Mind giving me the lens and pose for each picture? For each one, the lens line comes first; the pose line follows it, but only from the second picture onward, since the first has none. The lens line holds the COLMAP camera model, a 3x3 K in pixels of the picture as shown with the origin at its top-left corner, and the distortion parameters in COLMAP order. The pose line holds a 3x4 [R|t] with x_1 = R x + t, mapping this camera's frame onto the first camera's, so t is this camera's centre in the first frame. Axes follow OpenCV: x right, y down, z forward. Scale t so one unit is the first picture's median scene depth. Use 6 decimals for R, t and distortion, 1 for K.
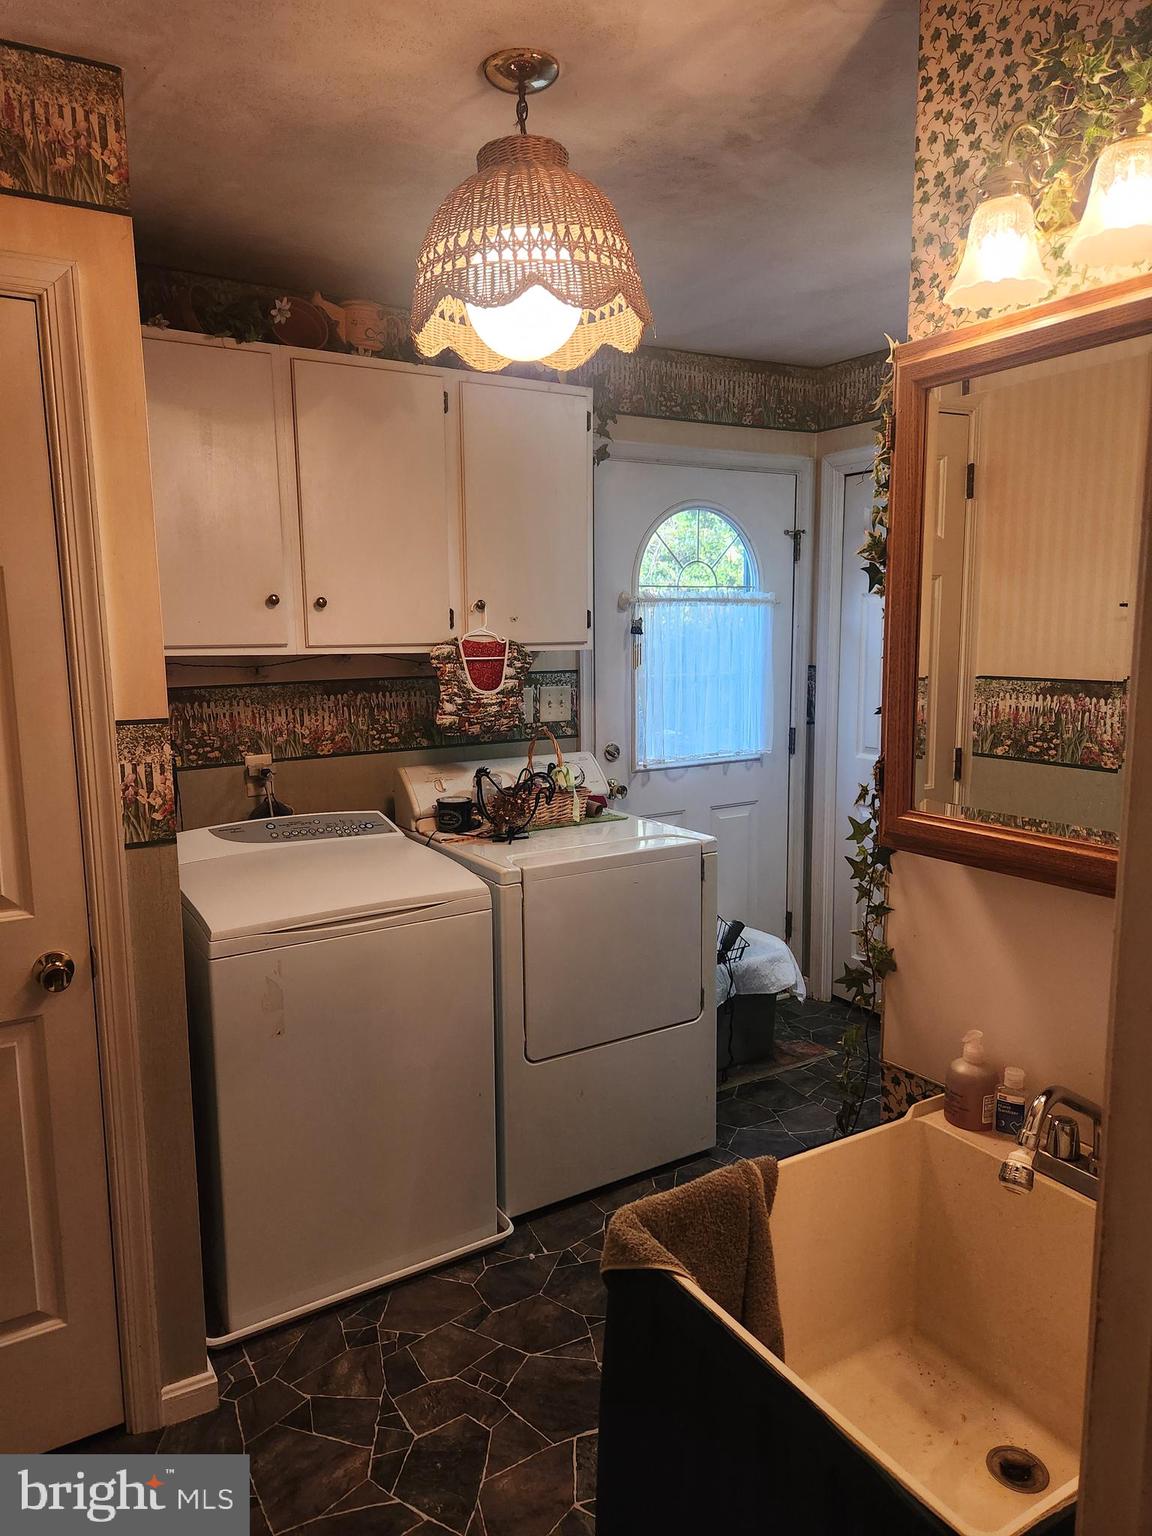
lens RADIAL K [[1027.1, 0, 578.0], [0, 1027.1, 773.1], [0, 0, 1]] dist [0.062255, -0.056238]
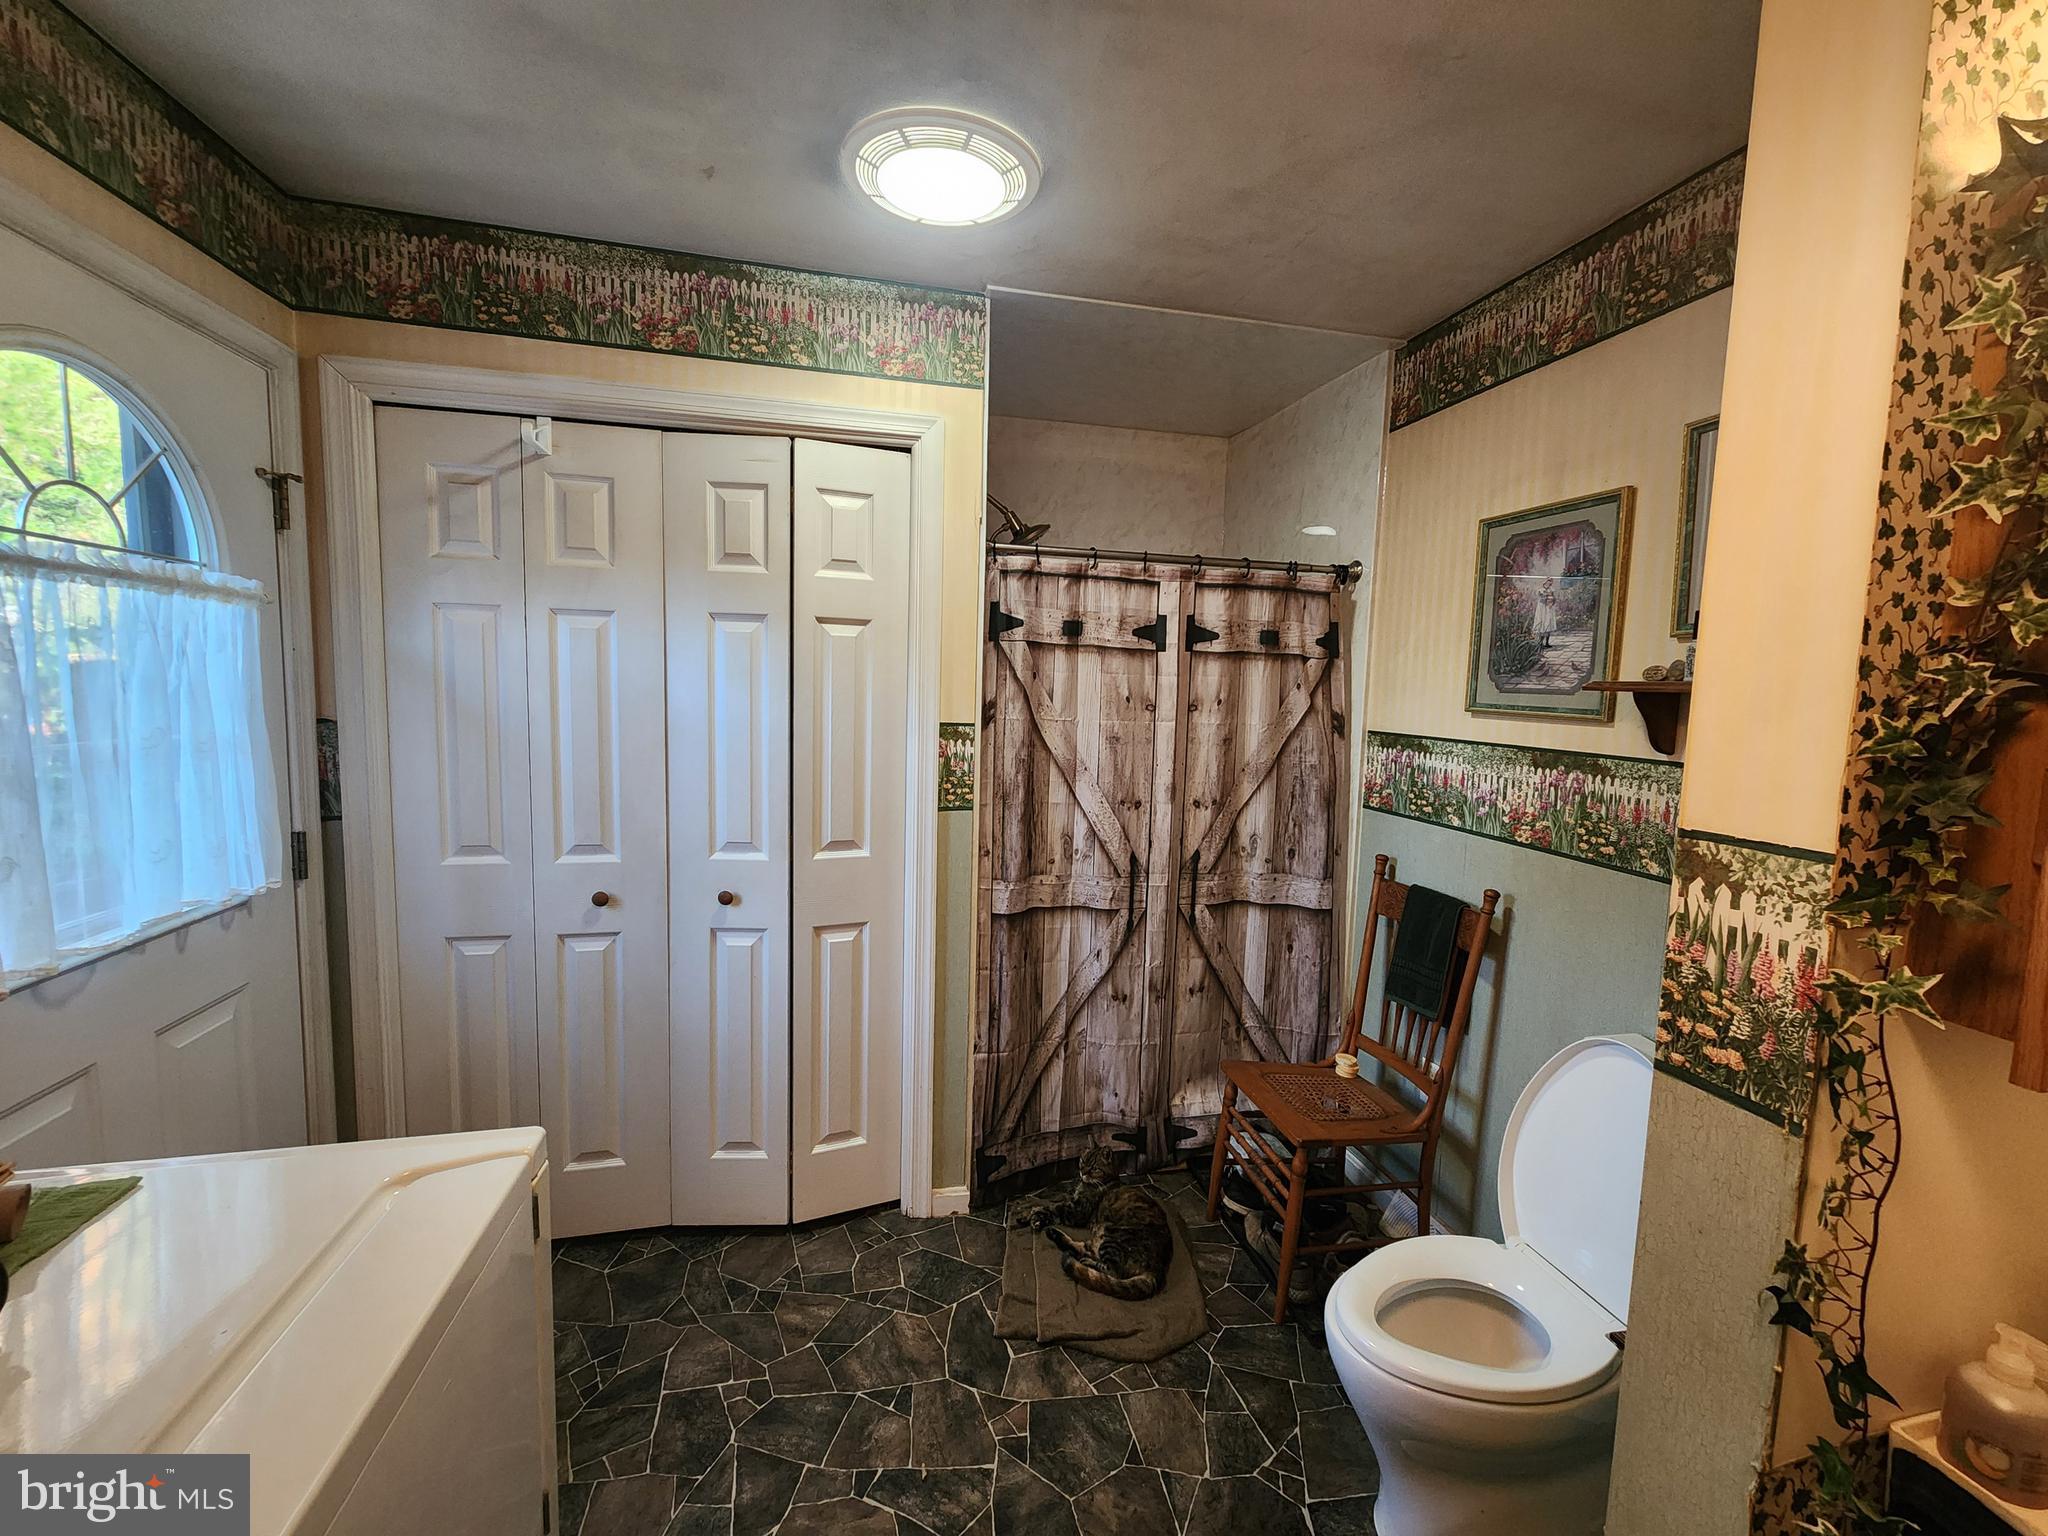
lens RADIAL K [[834.7, 0, 1034.6], [0, 834.7, 763.8], [0, 0, 1]] dist [-0.000097, -0.000814]
pose [[0.320253, -0.071678, 0.944616, -0.131511], [0.106537, 0.993533, 0.039270, -0.087549], [-0.941322, 0.088060, 0.325819, 0.749230]]
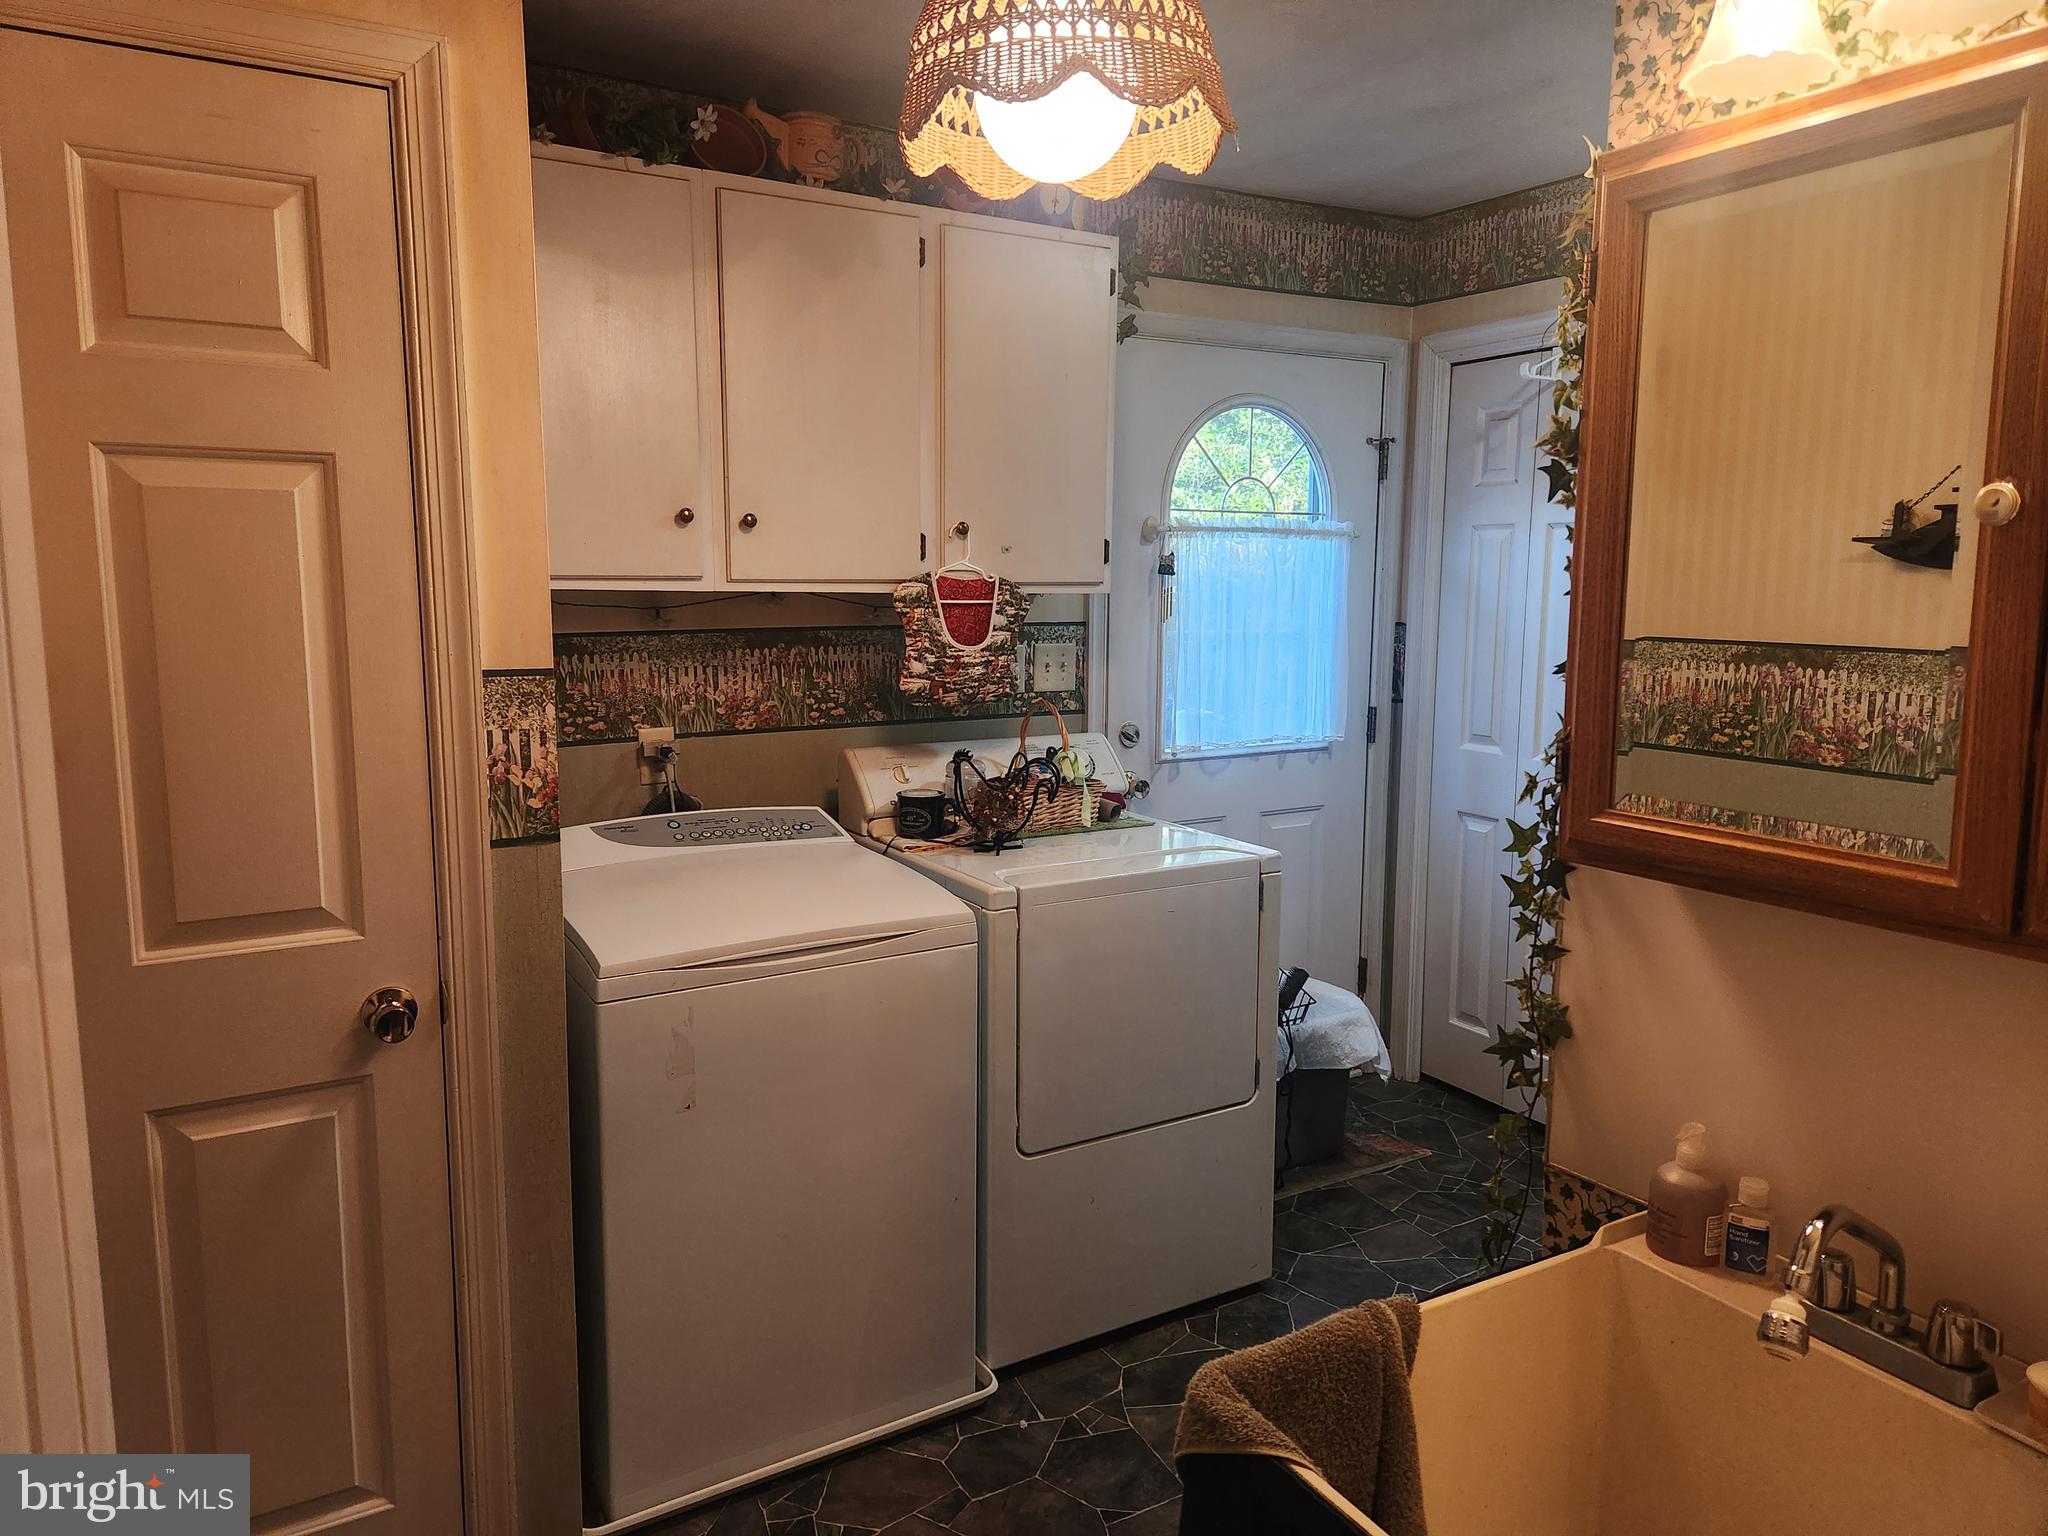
lens RADIAL K [[1369.4, 0, 1031.6], [0, 1369.4, 756.7], [0, 0, 1]] dist [0.062255, -0.056238]
pose [[0.999764, 0.017600, -0.012715, -0.033651], [-0.017735, 0.999787, -0.010552, 0.009503], [0.012527, 0.010775, 0.999863, 0.027691]]
